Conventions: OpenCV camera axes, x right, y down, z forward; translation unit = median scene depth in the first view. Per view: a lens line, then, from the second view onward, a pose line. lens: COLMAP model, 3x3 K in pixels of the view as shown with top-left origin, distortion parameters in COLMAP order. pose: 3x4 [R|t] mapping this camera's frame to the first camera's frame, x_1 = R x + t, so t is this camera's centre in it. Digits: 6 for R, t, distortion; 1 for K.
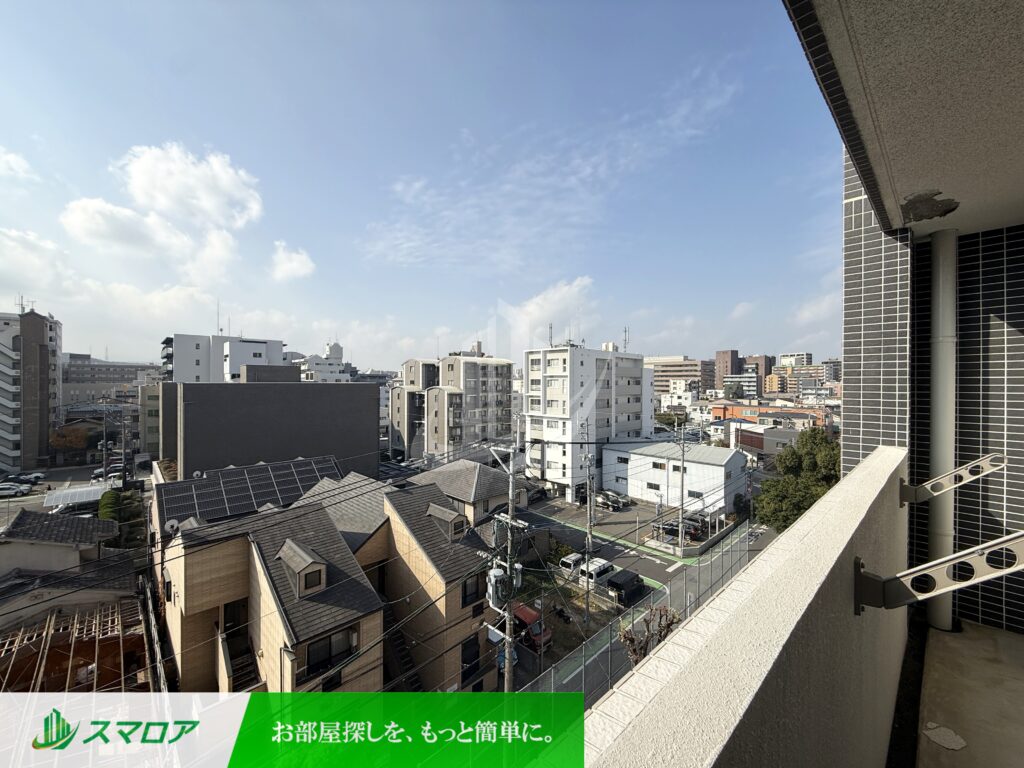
lens RADIAL K [[407.6, 0, 510.0], [0, 407.6, 383.4], [0, 0, 1]] dist [-0.001614, 0.000478]
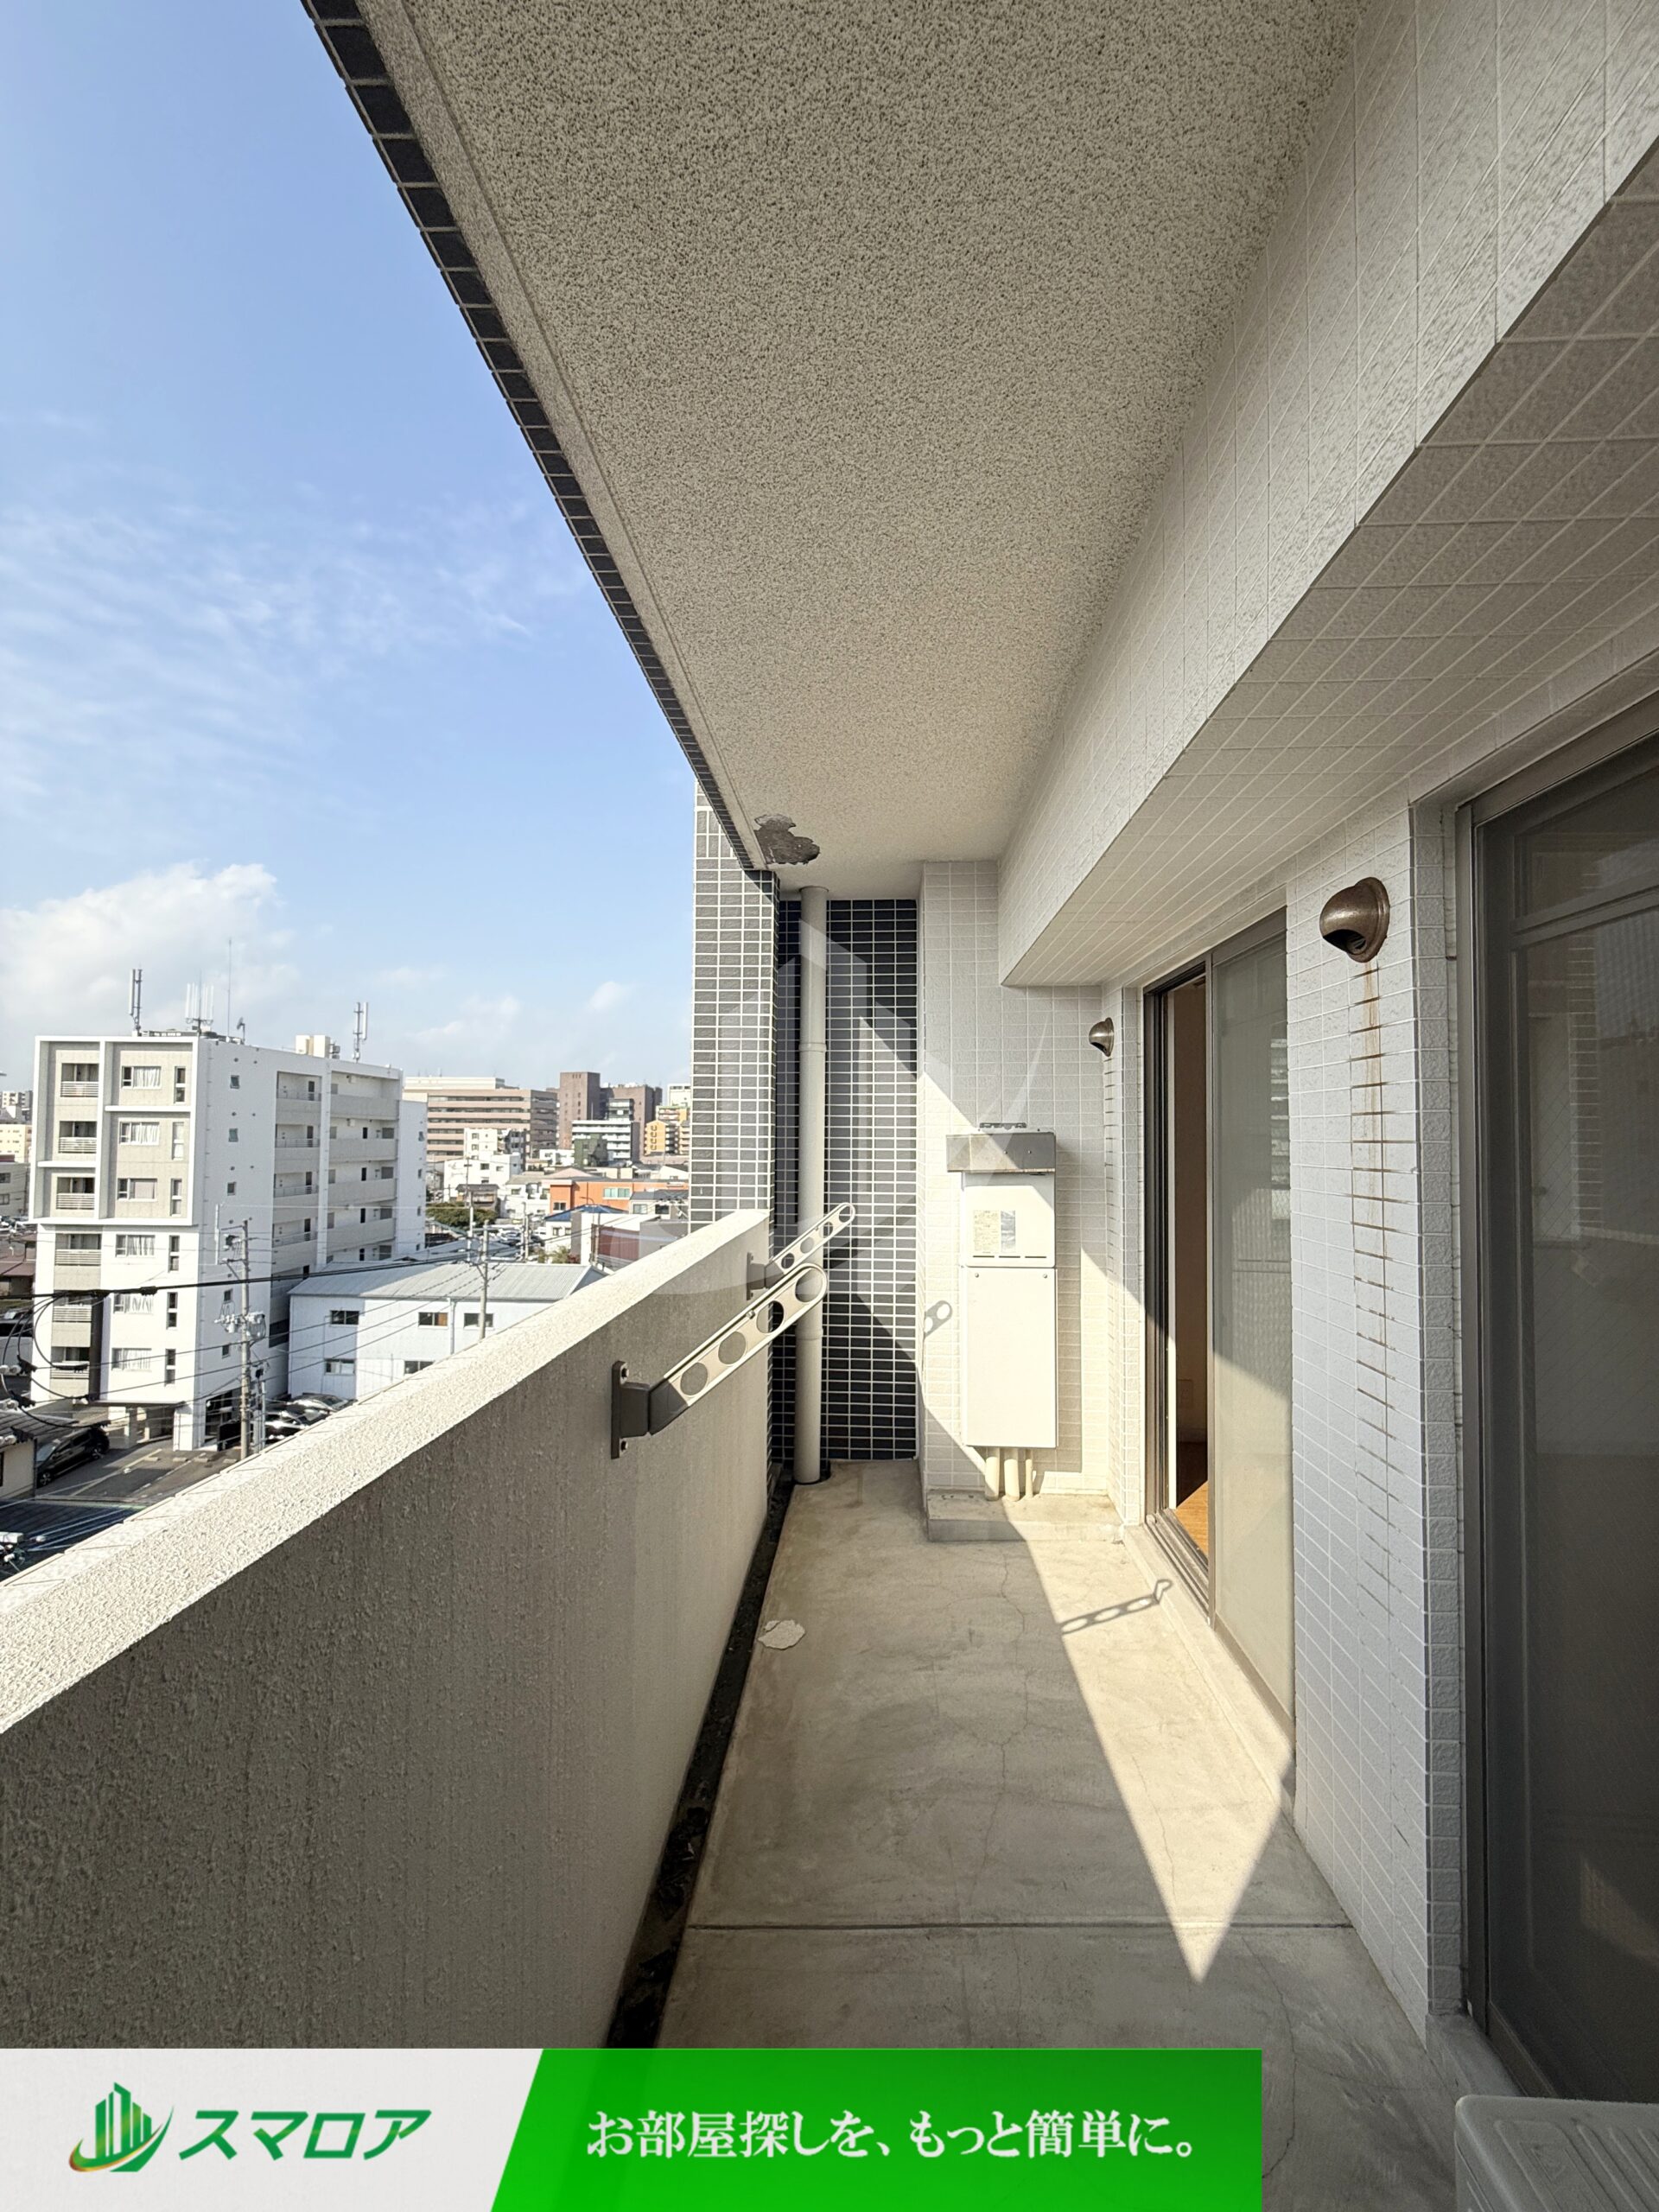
lens RADIAL K [[880.5, 0, 830.5], [0, 880.5, 1110.6], [0, 0, 1]] dist [-0.001614, 0.000478]
pose [[0.719864, 0.025959, 0.693630, 0.173908], [-0.005599, 0.999485, -0.031596, 0.099736], [-0.694093, 0.018861, 0.719639, -0.162976]]
